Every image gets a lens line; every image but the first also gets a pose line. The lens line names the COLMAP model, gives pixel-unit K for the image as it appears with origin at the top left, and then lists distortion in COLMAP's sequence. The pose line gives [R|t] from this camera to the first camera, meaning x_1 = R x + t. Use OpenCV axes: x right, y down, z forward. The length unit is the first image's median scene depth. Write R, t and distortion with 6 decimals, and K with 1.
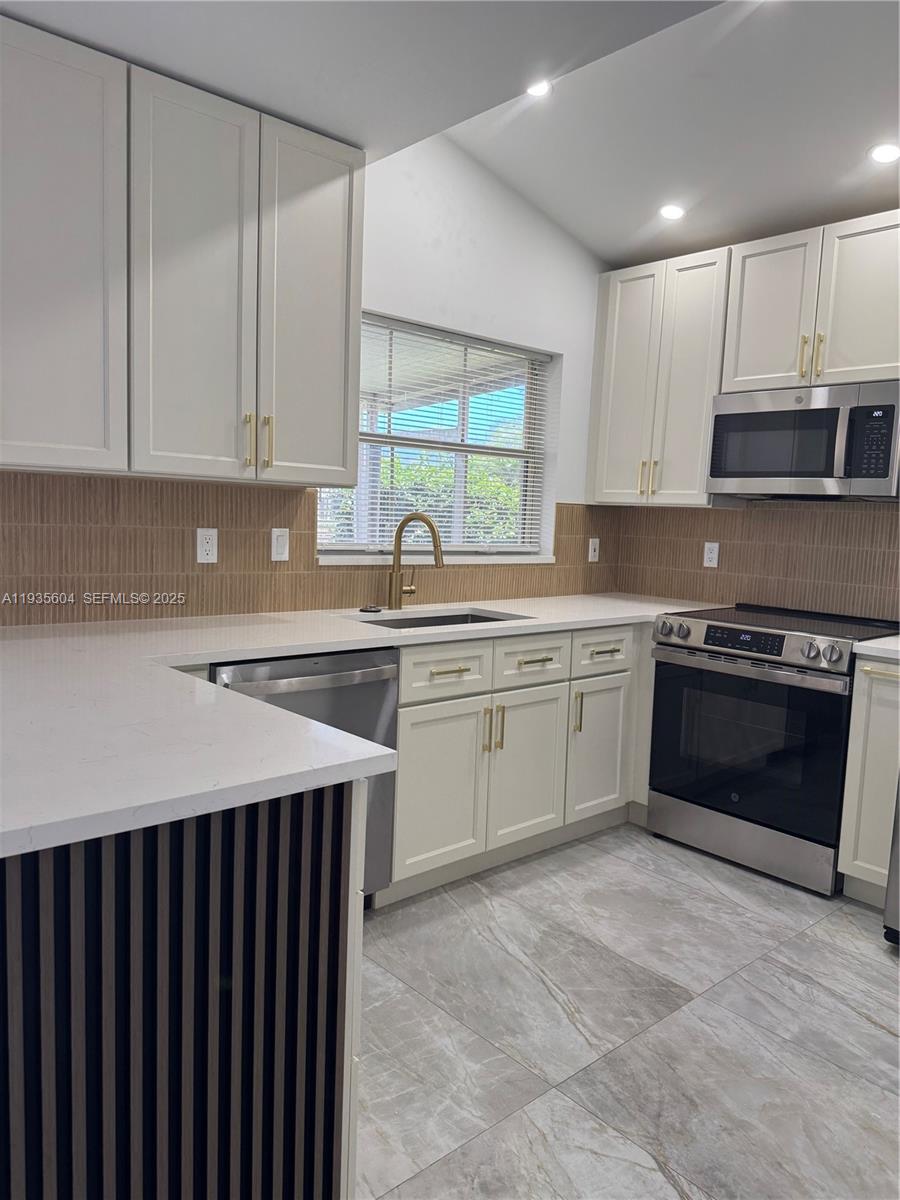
lens RADIAL K [[844.4, 0, 450.0], [0, 844.4, 600.0], [0, 0, 1]] dist [0.055887, -0.070286]
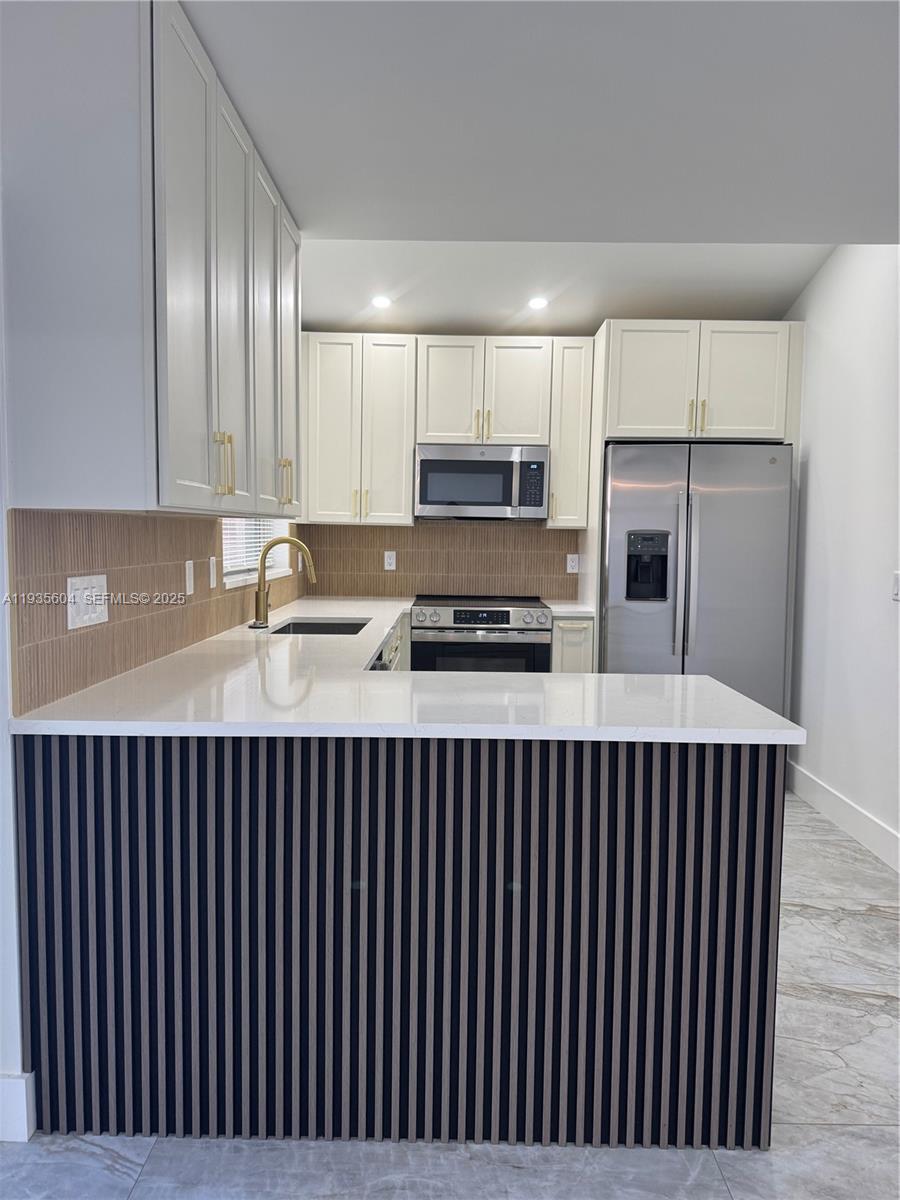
lens RADIAL K [[833.7, 0, 446.1], [0, 833.7, 595.7], [0, 0, 1]] dist [0.170891, -0.372274]
pose [[0.675163, -0.086679, 0.732558, -0.737196], [0.089118, 0.995383, 0.035642, -0.046385], [-0.732265, 0.041220, 0.679771, 0.063450]]
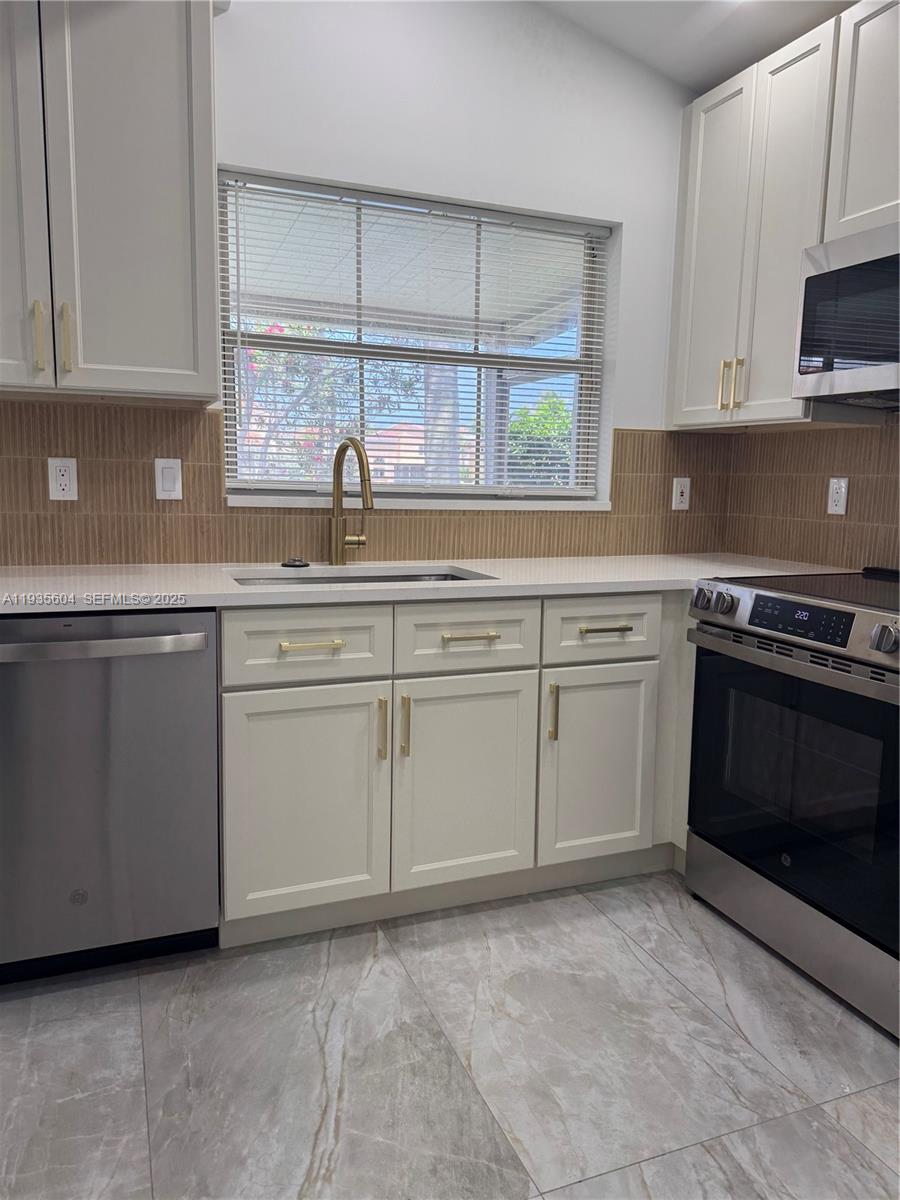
lens RADIAL K [[851.9, 0, 449.4], [0, 851.9, 604.7], [0, 0, 1]] dist [0.006350, -0.002478]
pose [[0.939340, 0.031622, -0.341526, 0.312398], [-0.019190, 0.999027, 0.039720, 0.015359], [0.342449, -0.030756, 0.939033, 0.307665]]
